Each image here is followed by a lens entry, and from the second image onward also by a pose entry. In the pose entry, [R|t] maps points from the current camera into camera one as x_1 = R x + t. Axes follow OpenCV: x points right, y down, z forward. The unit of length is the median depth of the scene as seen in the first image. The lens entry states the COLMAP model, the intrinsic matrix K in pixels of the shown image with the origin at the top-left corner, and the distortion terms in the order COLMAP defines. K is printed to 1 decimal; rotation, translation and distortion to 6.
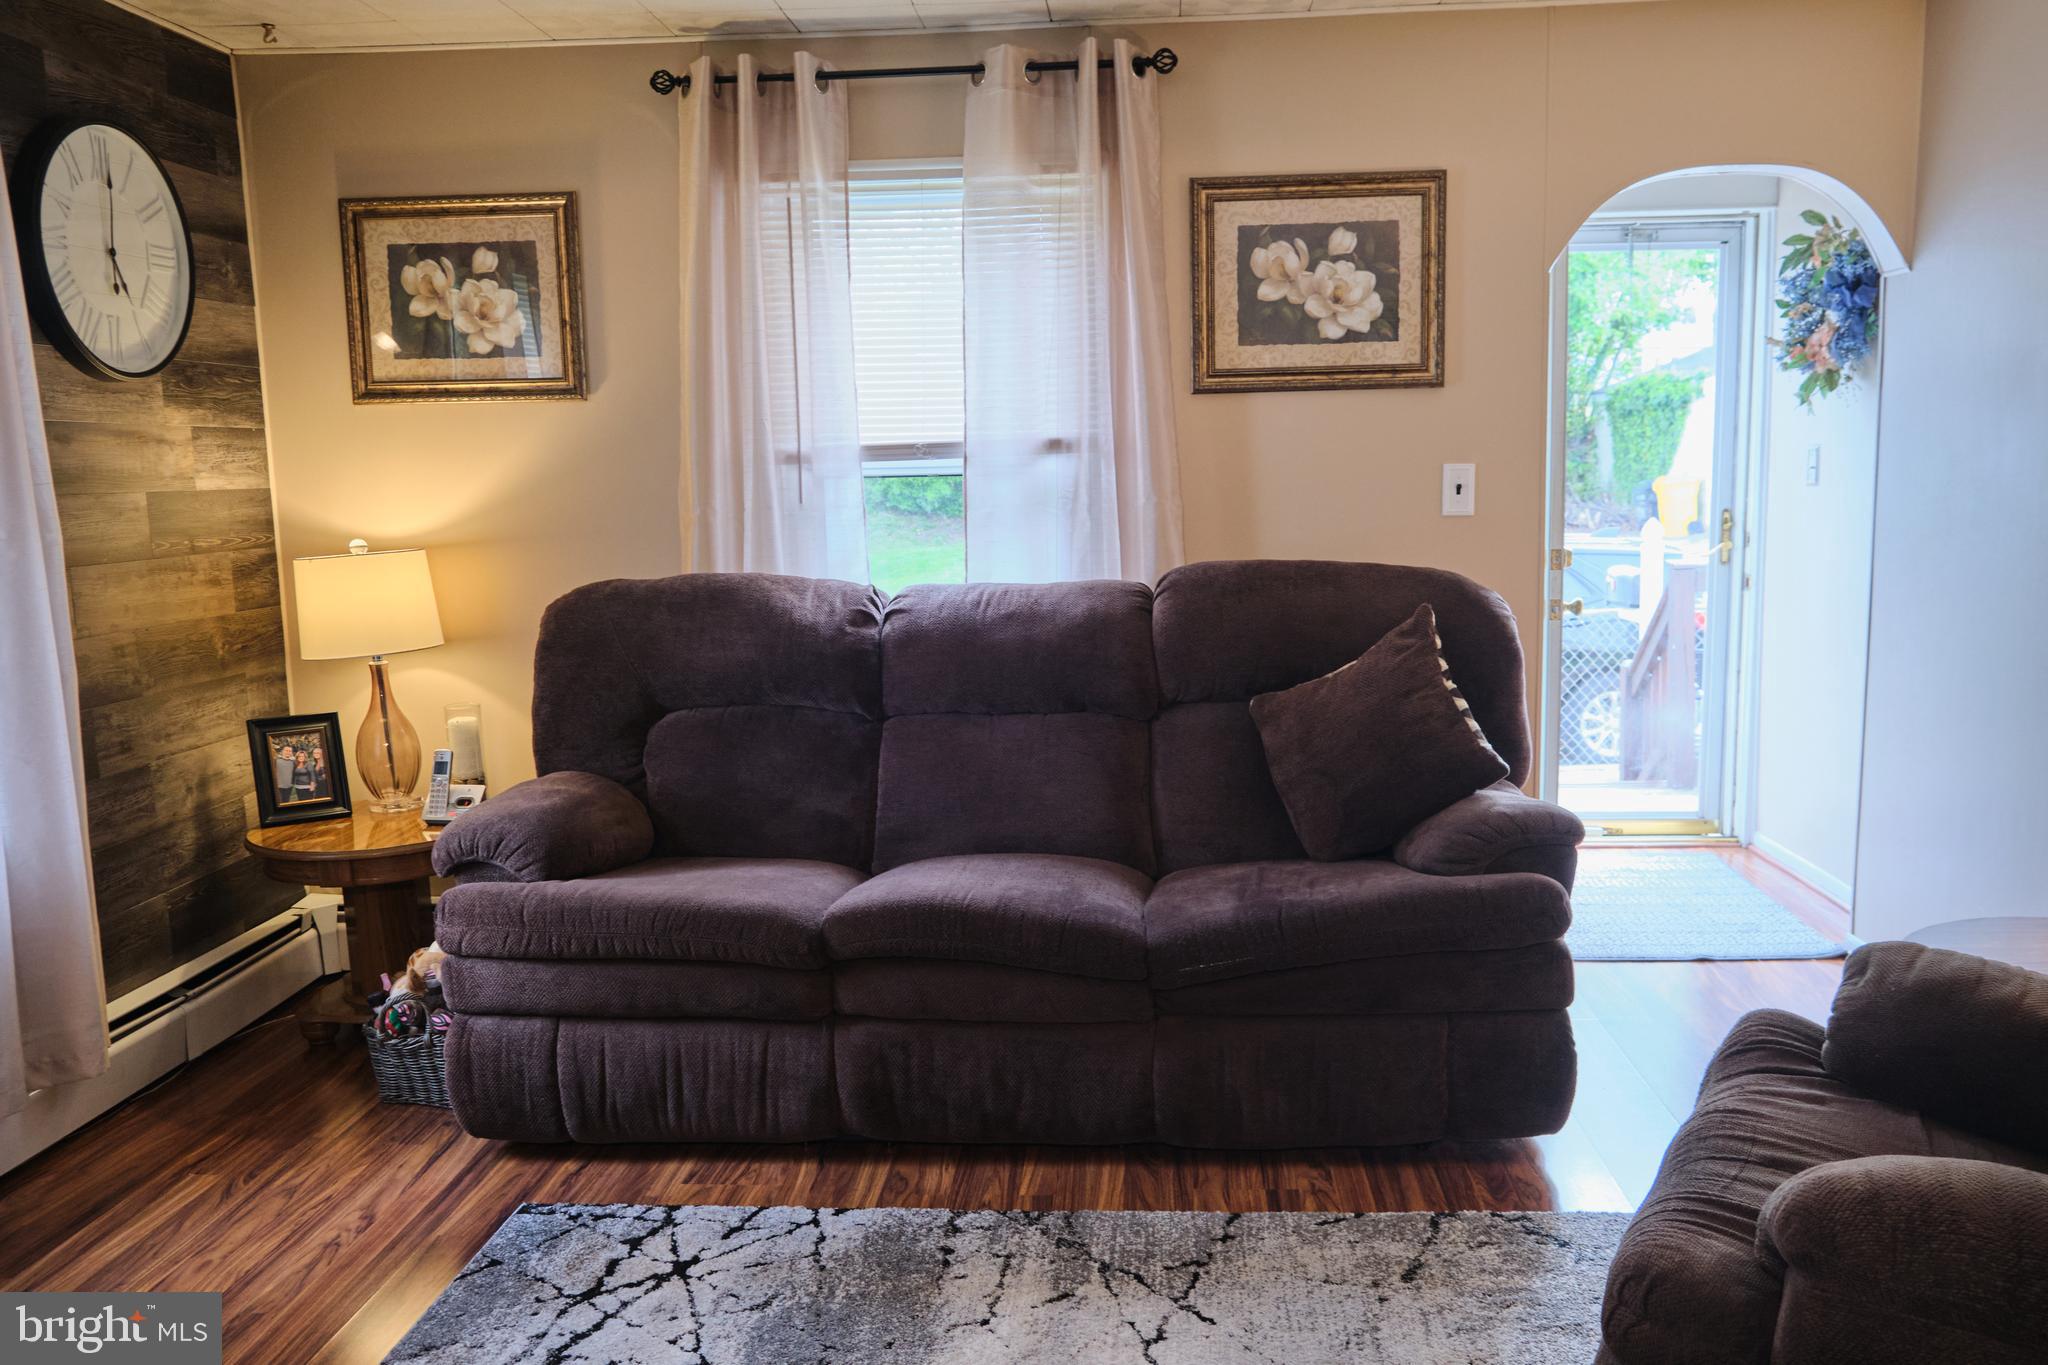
lens RADIAL K [[1633.5, 0, 1049.0], [0, 1633.5, 714.8], [0, 0, 1]] dist [-0.028522, 0.017405]
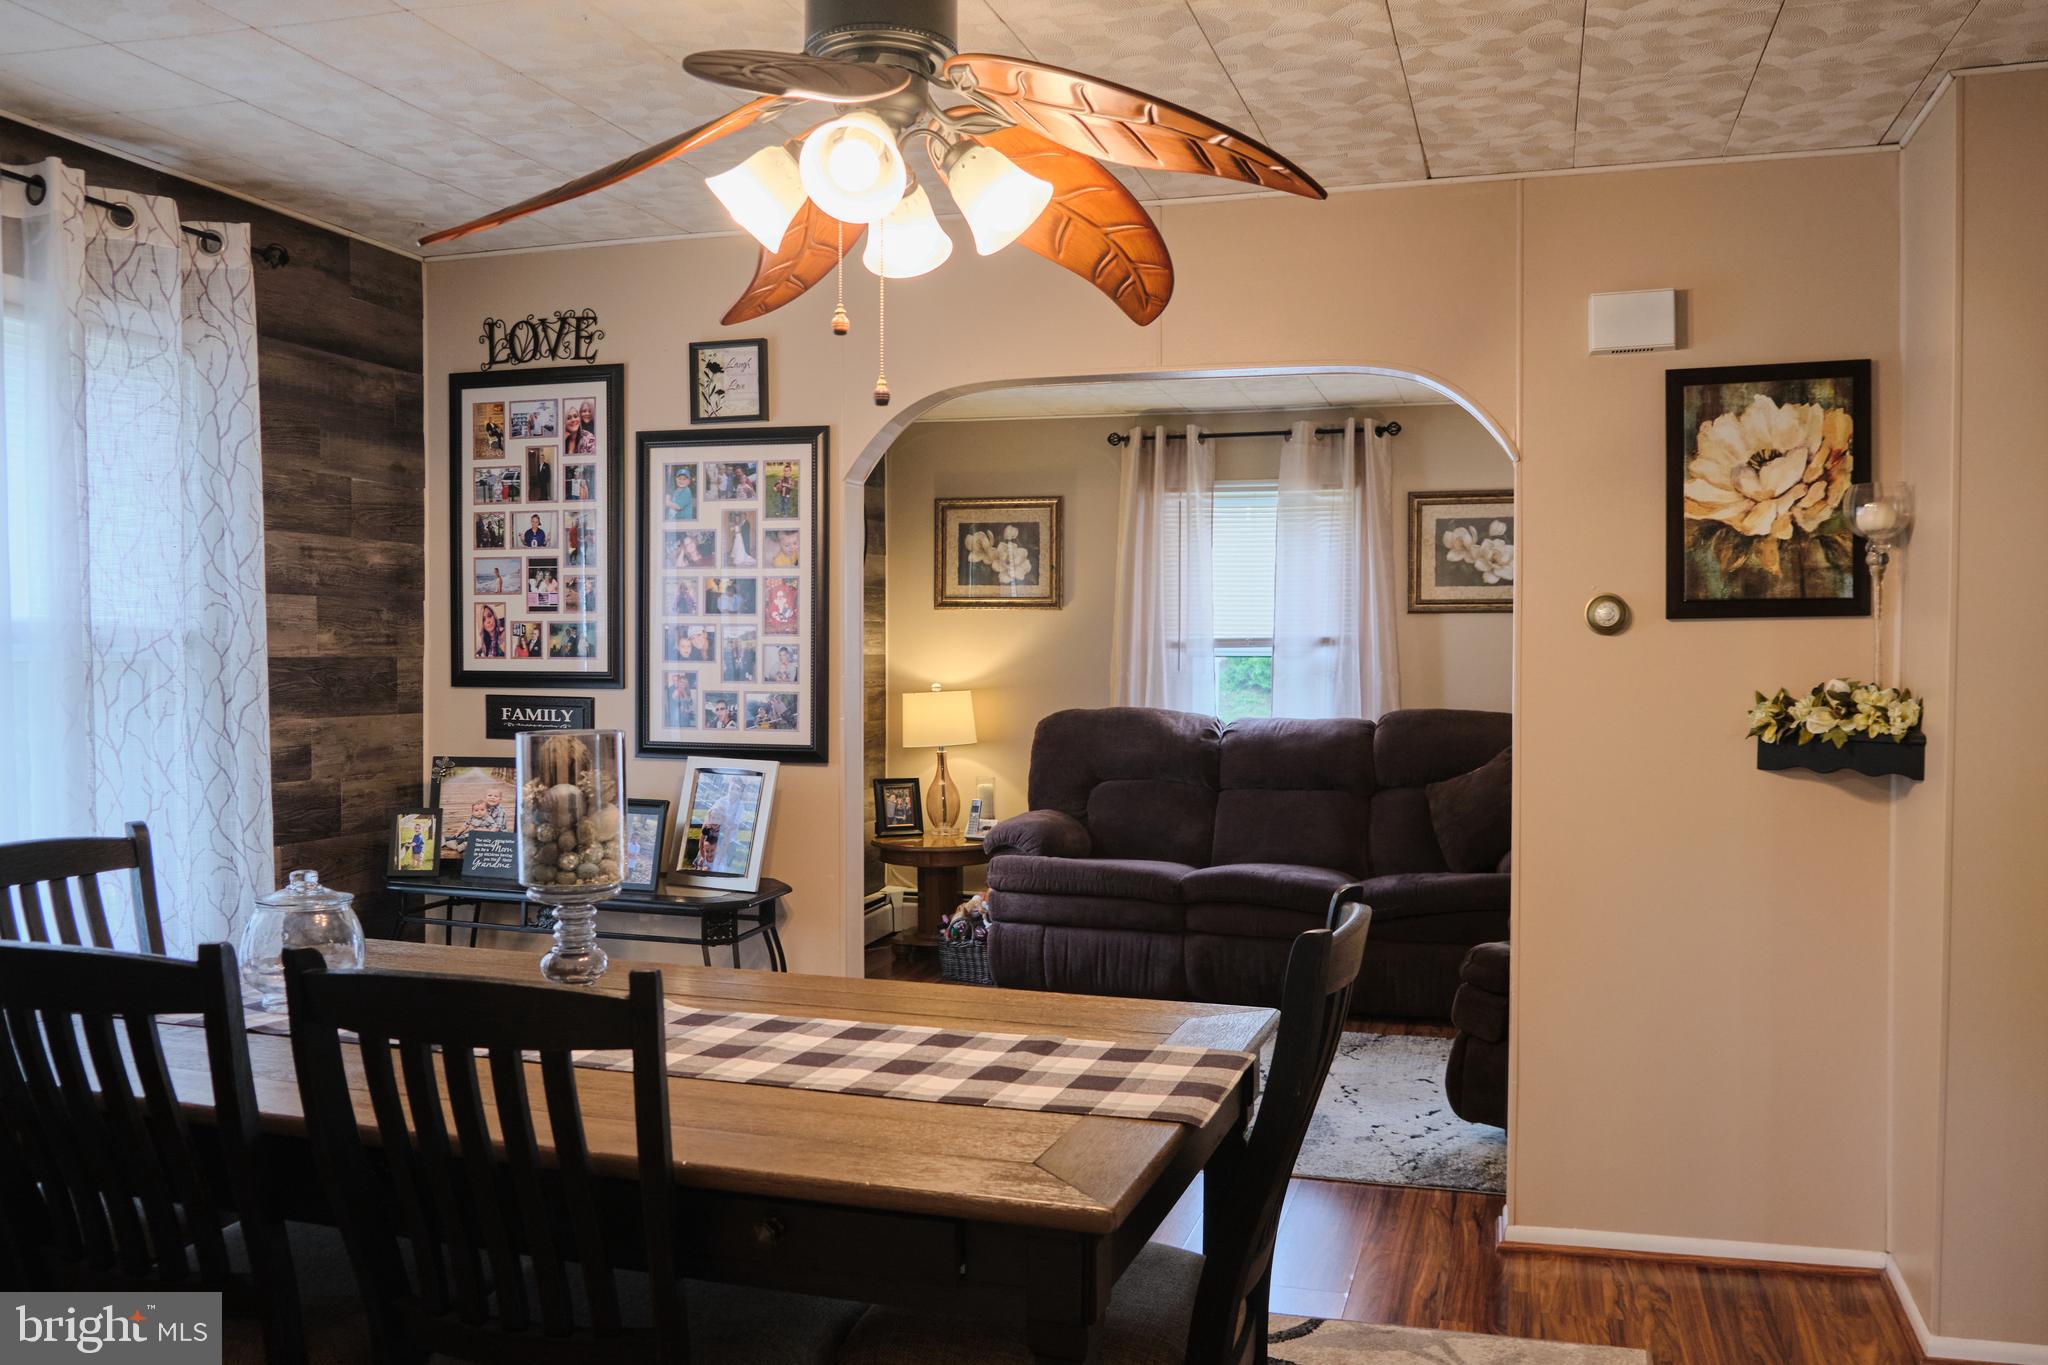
lens RADIAL K [[1633.5, 0, 1039.5], [0, 1633.5, 725.9], [0, 0, 1]] dist [-0.028522, 0.017405]
pose [[0.973811, 0.033144, -0.224930, 0.106091], [-0.055932, 0.993837, -0.095707, 0.113686], [0.220372, 0.105781, 0.969663, -0.782686]]
